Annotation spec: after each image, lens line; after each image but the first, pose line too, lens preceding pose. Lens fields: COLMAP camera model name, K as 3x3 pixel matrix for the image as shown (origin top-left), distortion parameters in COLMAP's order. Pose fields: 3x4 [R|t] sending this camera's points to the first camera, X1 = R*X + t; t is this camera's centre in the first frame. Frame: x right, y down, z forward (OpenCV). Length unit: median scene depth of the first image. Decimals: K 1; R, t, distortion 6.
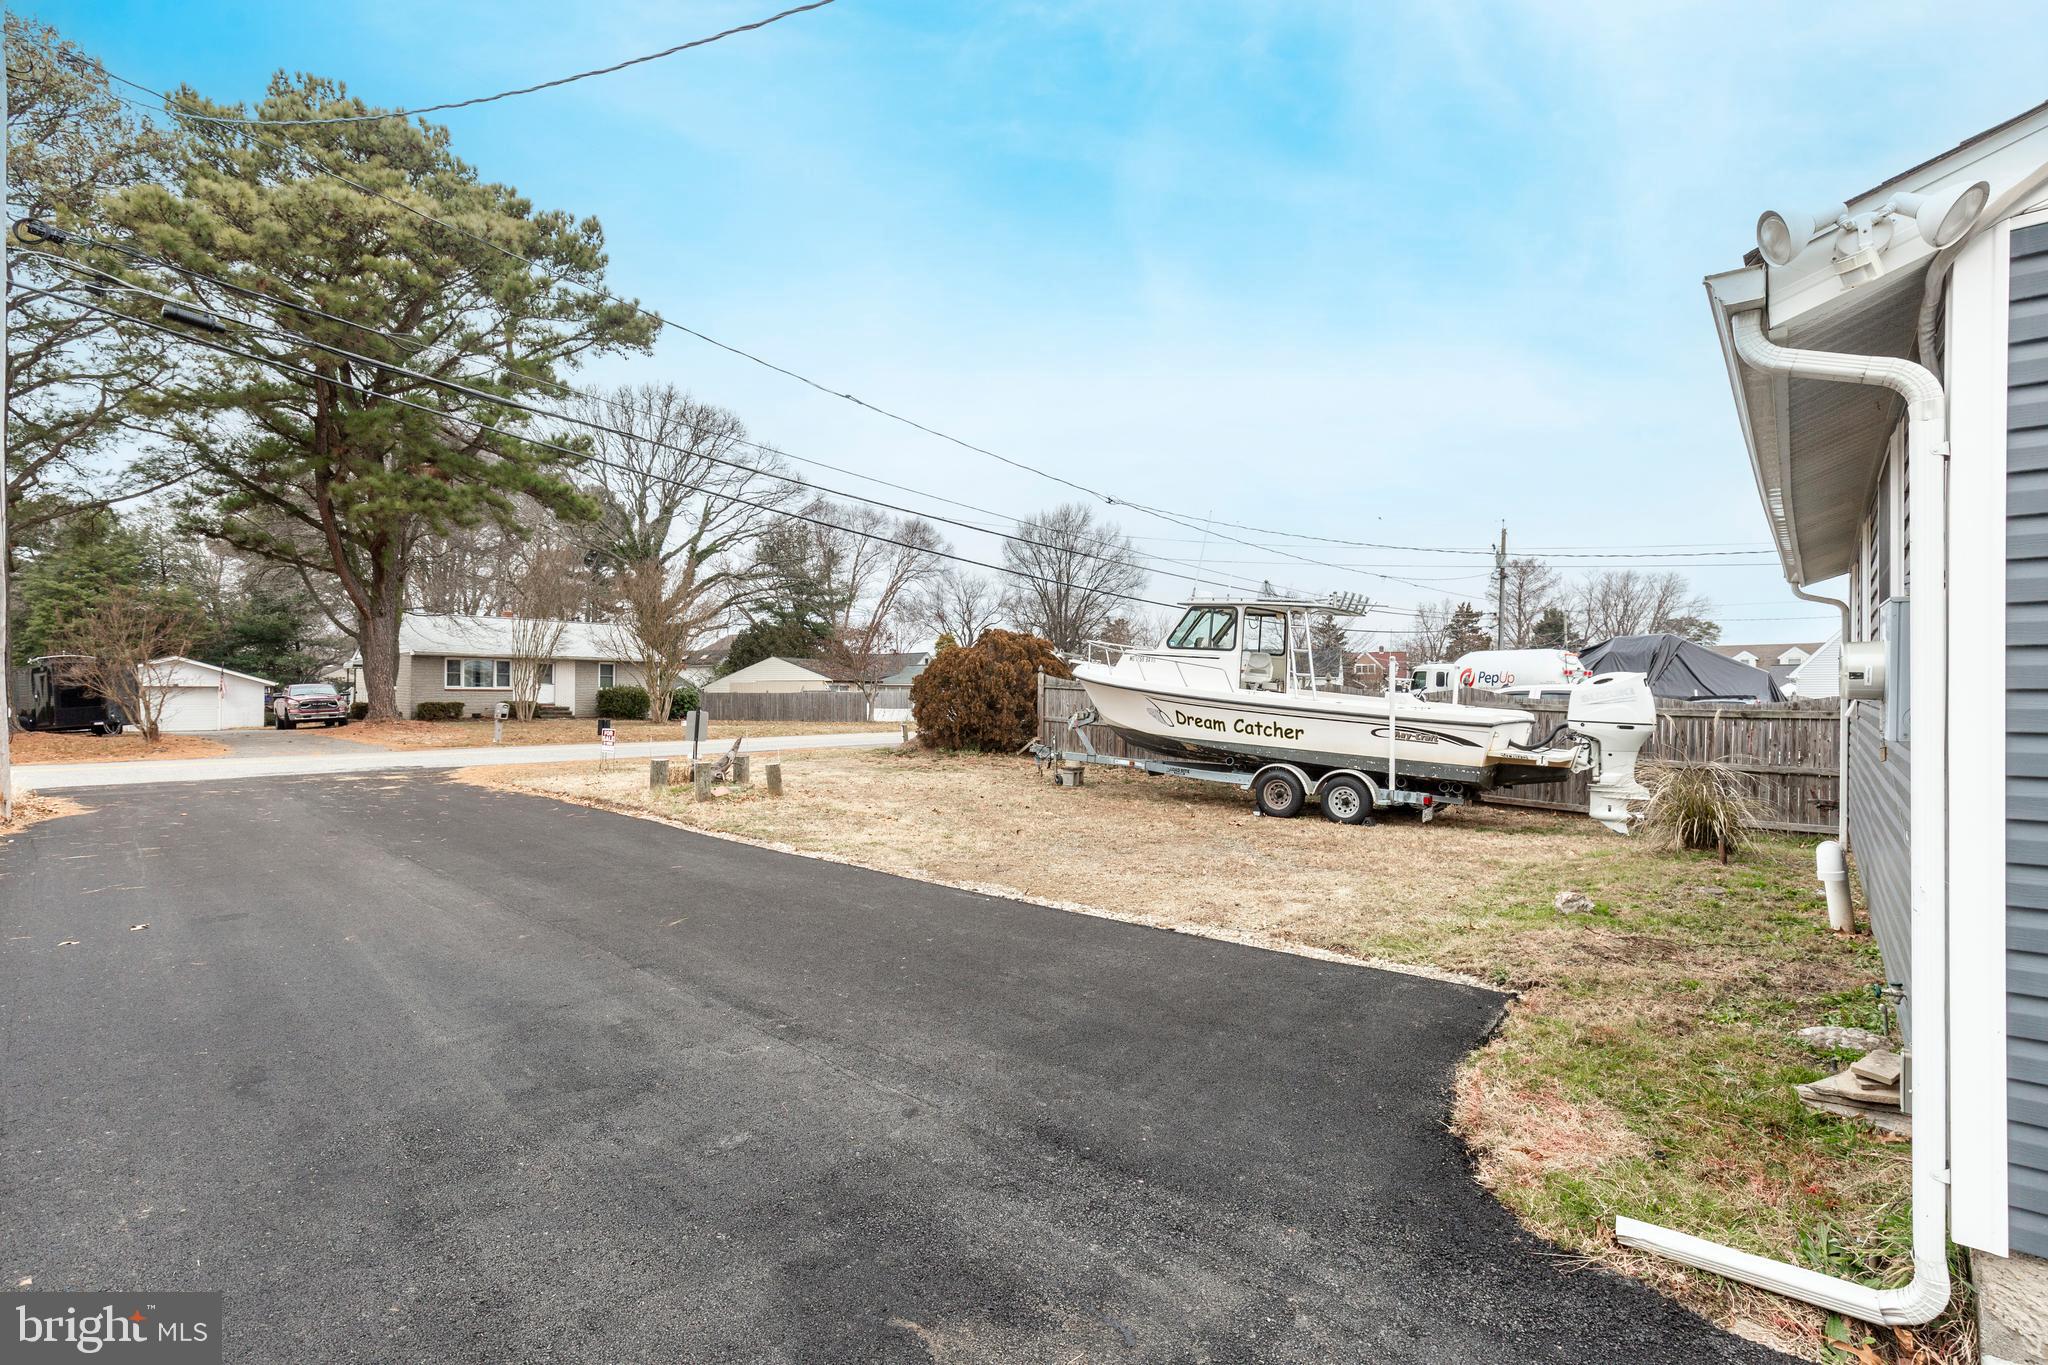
lens RADIAL K [[926.8, 0, 1015.0], [0, 926.8, 686.8], [0, 0, 1]] dist [0.001005, -0.000521]
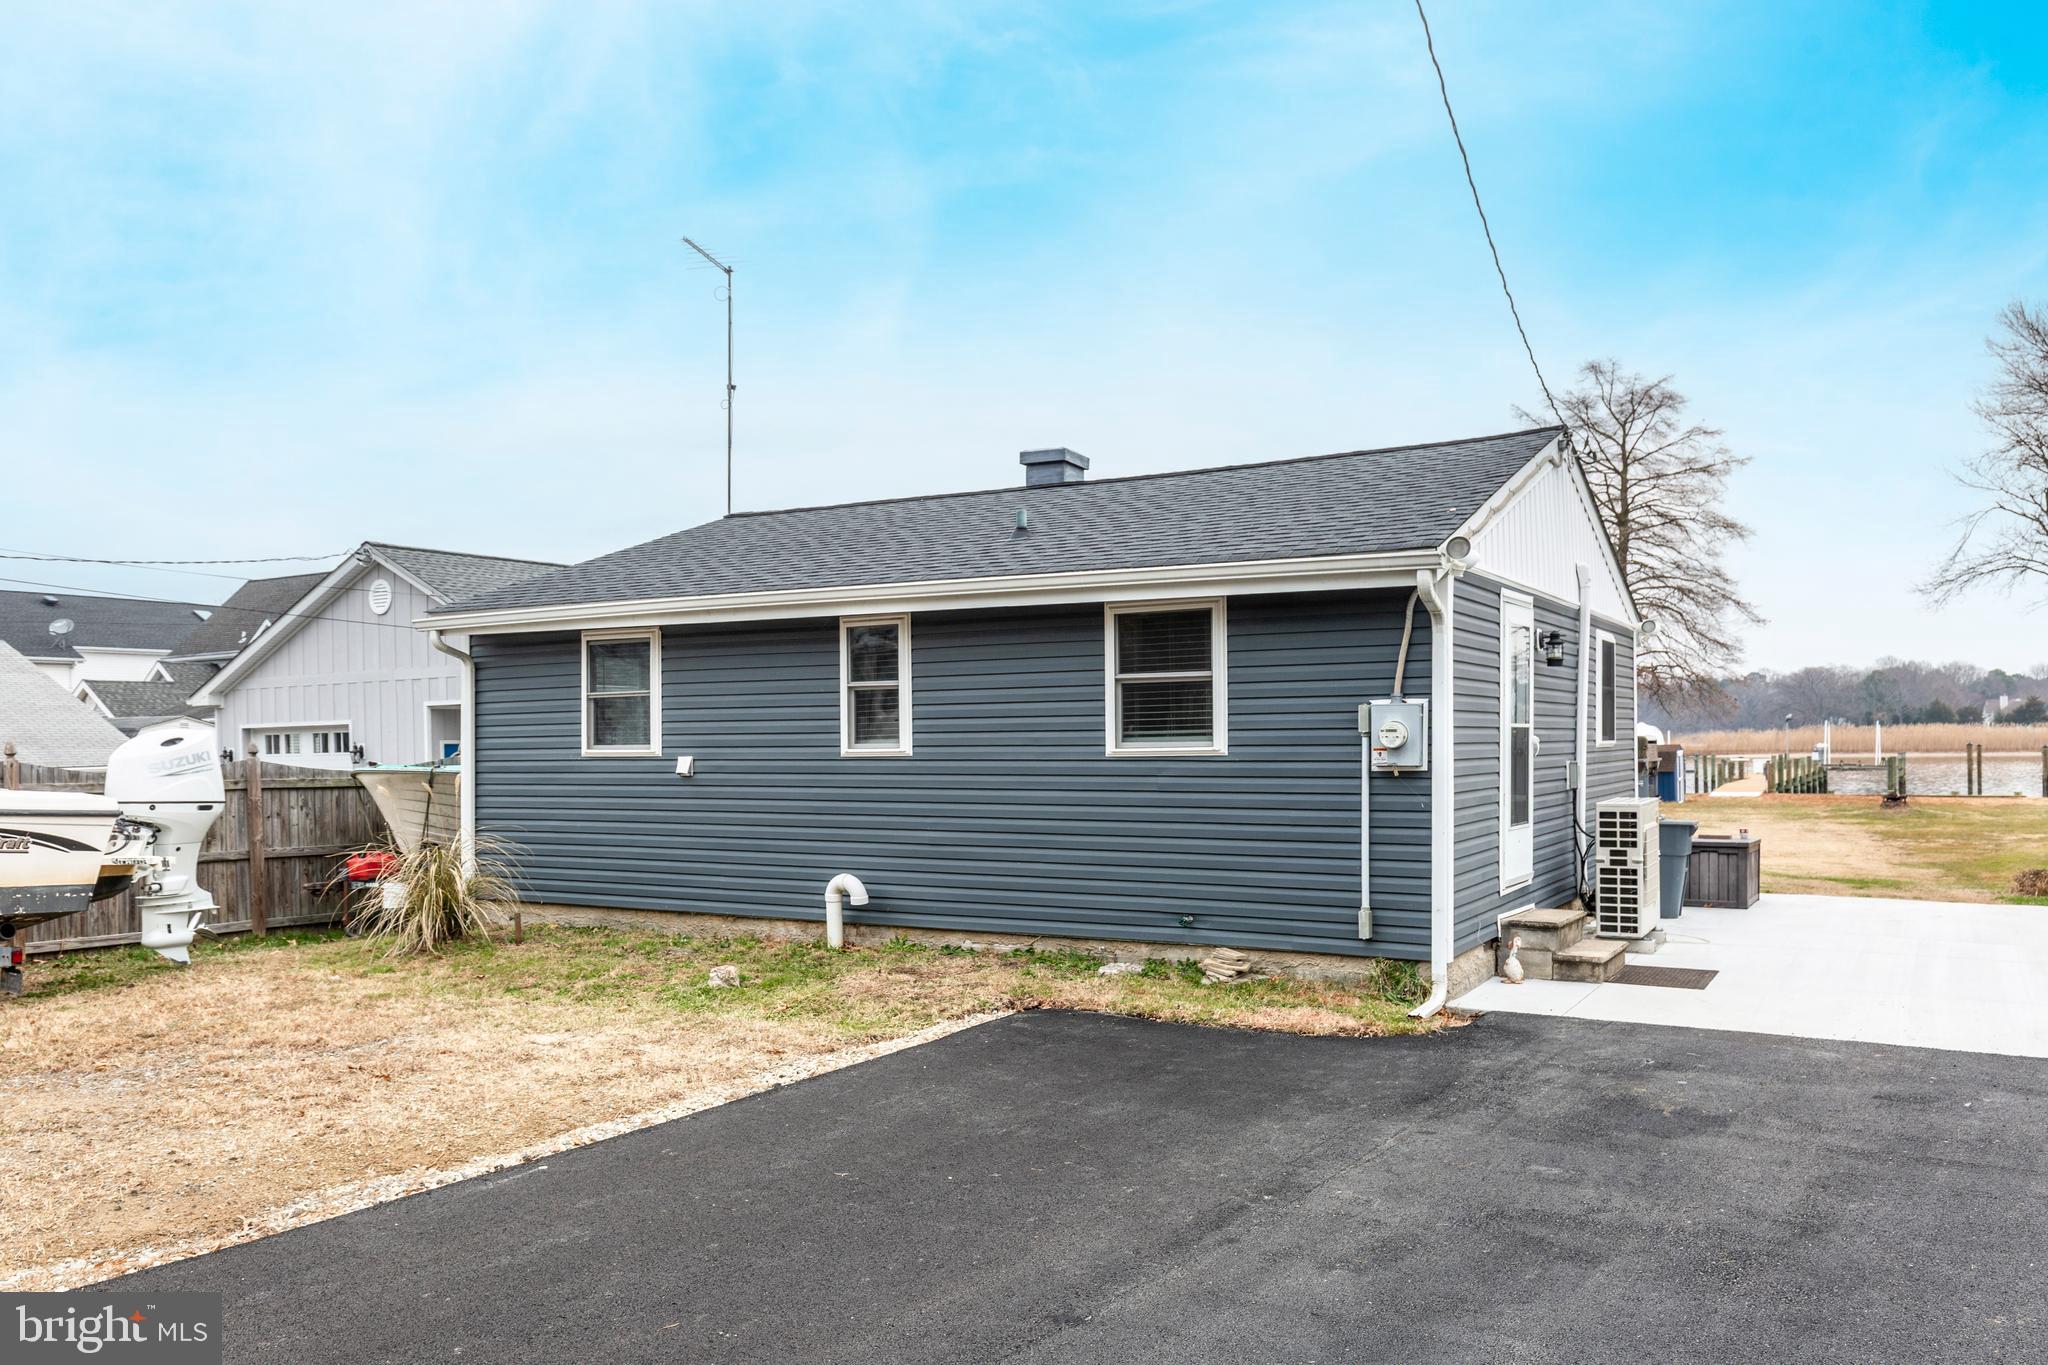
lens RADIAL K [[1587.4, 0, 1029.3], [0, 1587.4, 749.7], [0, 0, 1]] dist [0.001763, 0.003275]
pose [[-0.178823, -0.002094, 0.983879, -1.263529], [0.006967, 0.999970, 0.003394, 0.001512], [-0.983857, 0.007461, -0.178803, 1.215586]]
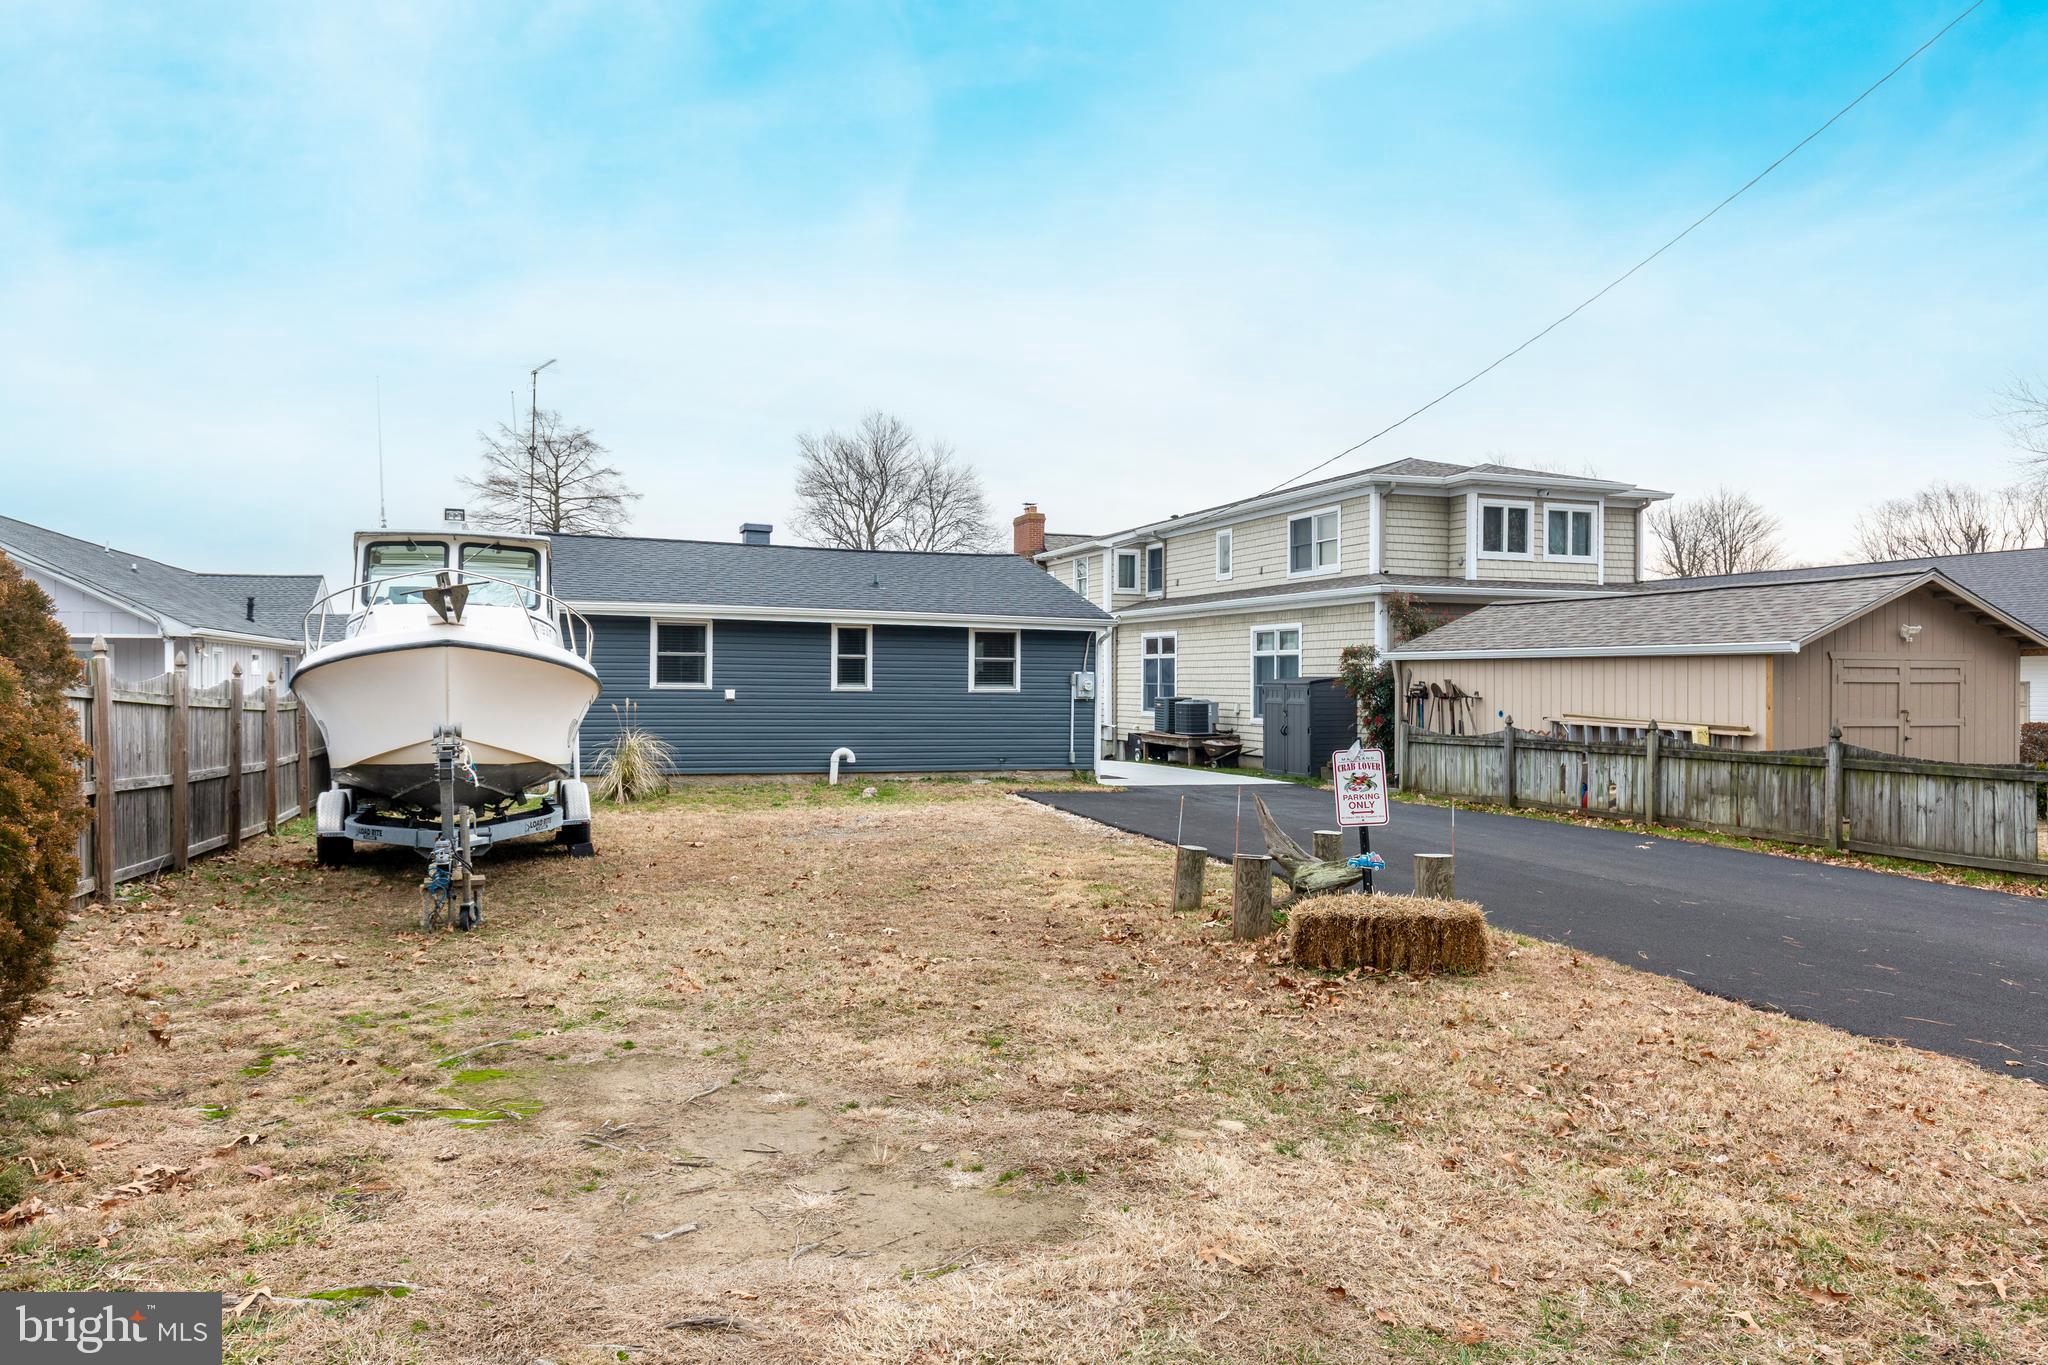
lens RADIAL K [[1357.1, 0, 1031.5], [0, 1357.1, 678.8], [0, 0, 1]] dist [0.008203, 0.000280]
pose [[-0.889742, -0.005715, 0.456428, -1.305644], [-0.009827, 0.999930, -0.006638, 0.002367], [-0.456358, -0.010391, -0.889736, 4.273235]]
